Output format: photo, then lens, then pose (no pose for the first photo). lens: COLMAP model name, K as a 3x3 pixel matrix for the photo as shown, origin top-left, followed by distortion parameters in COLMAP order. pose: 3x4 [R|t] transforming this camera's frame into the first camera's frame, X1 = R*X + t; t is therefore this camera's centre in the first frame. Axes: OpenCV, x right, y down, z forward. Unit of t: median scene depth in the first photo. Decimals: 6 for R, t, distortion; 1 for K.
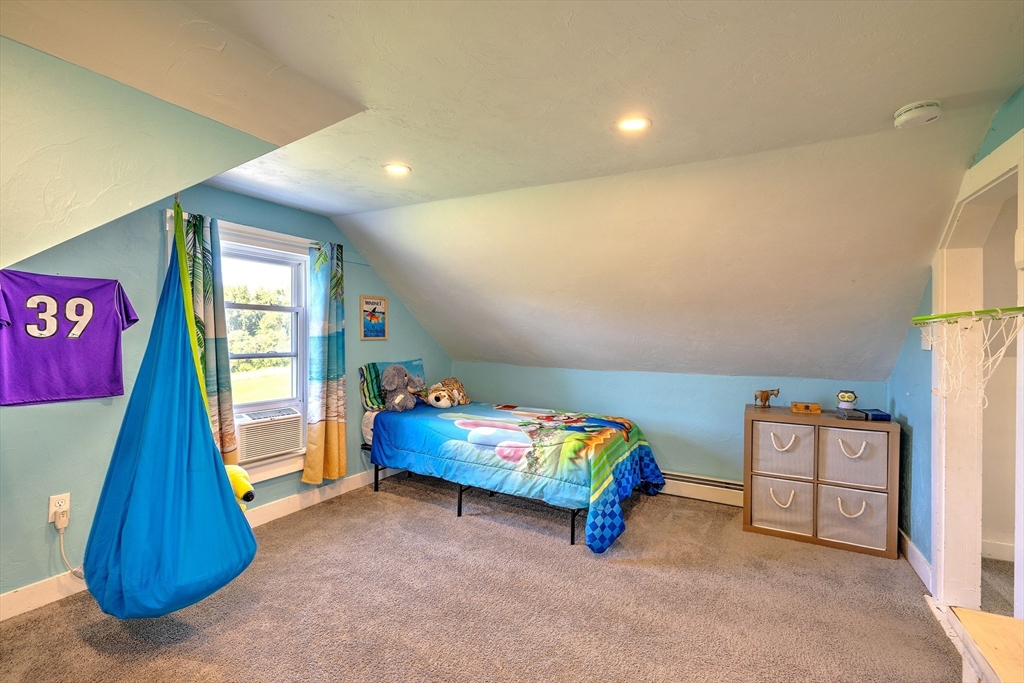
lens RADIAL K [[454.8, 0, 513.0], [0, 454.8, 338.6], [0, 0, 1]] dist [-0.006995, -0.000086]
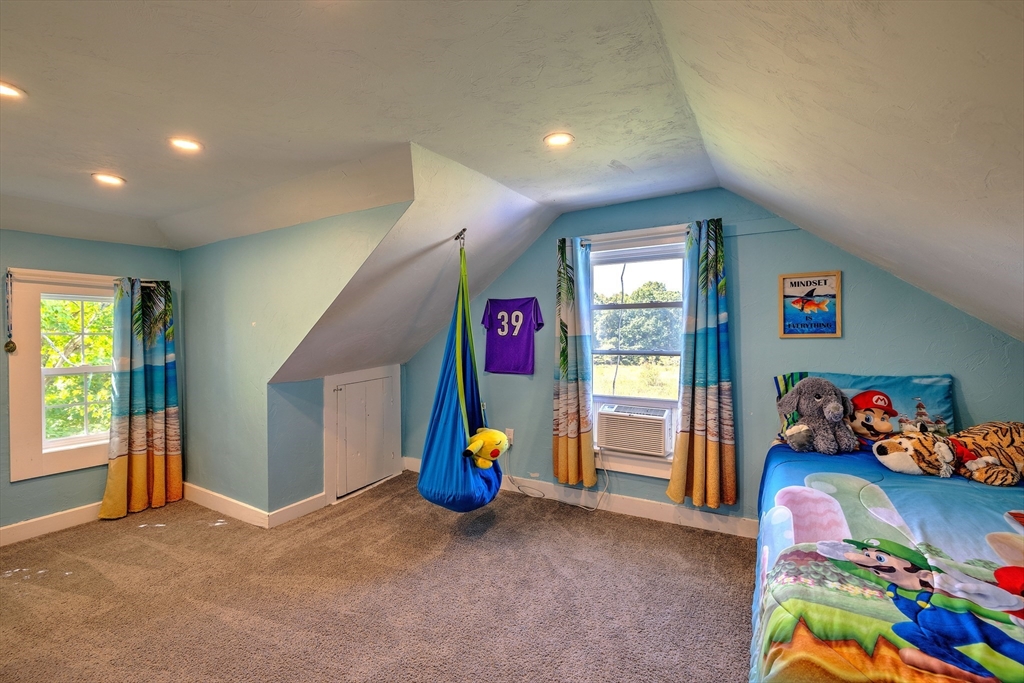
lens RADIAL K [[454.8, 0, 513.7], [0, 454.8, 339.8], [0, 0, 1]] dist [-0.006995, -0.000086]
pose [[-0.037330, 0.013683, -0.999209, 0.476750], [0.004091, 0.999900, 0.013539, -0.006866], [0.999295, -0.003582, -0.037382, 0.745468]]
